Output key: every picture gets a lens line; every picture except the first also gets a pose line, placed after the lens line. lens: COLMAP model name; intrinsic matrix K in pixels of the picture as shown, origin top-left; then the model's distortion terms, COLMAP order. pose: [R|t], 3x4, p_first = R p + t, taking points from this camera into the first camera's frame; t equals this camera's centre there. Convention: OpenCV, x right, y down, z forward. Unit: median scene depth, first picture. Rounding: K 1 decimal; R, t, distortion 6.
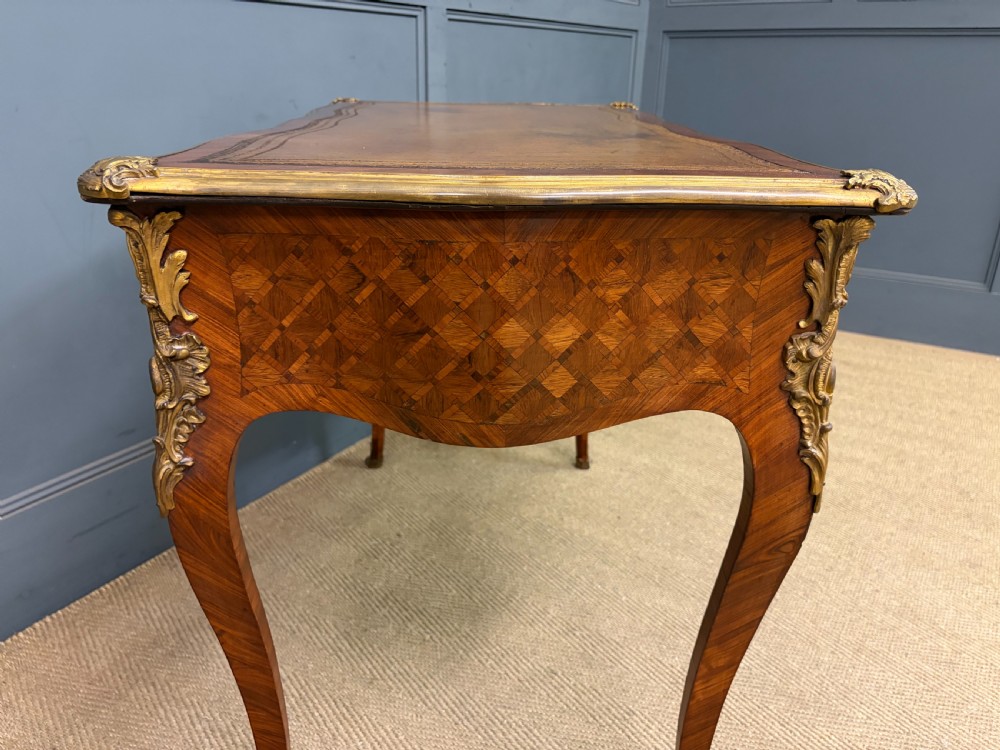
lens RADIAL K [[768.1, 0, 509.9], [0, 768.1, 370.7], [0, 0, 1]] dist [0.049646, -0.067408]
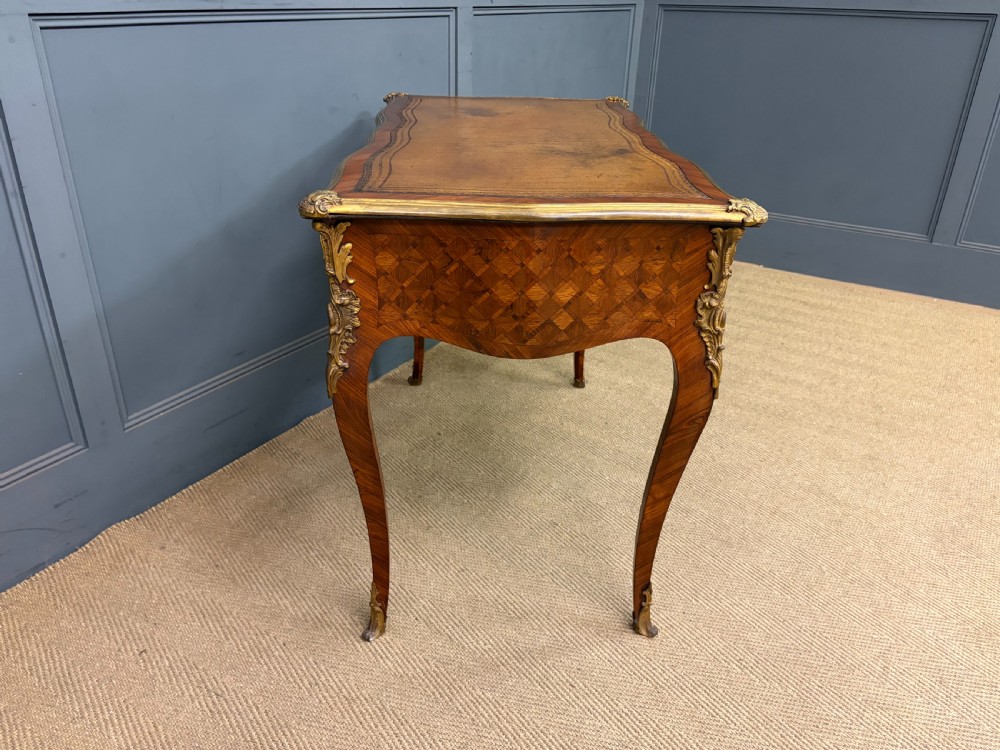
lens RADIAL K [[768.1, 0, 504.2], [0, 768.1, 384.6], [0, 0, 1]] dist [0.049646, -0.067408]
pose [[0.999944, 0.007106, -0.007840, -0.044388], [-0.006256, 0.994614, 0.103458, -0.015938], [0.008533, -0.103403, 0.994603, -0.598117]]
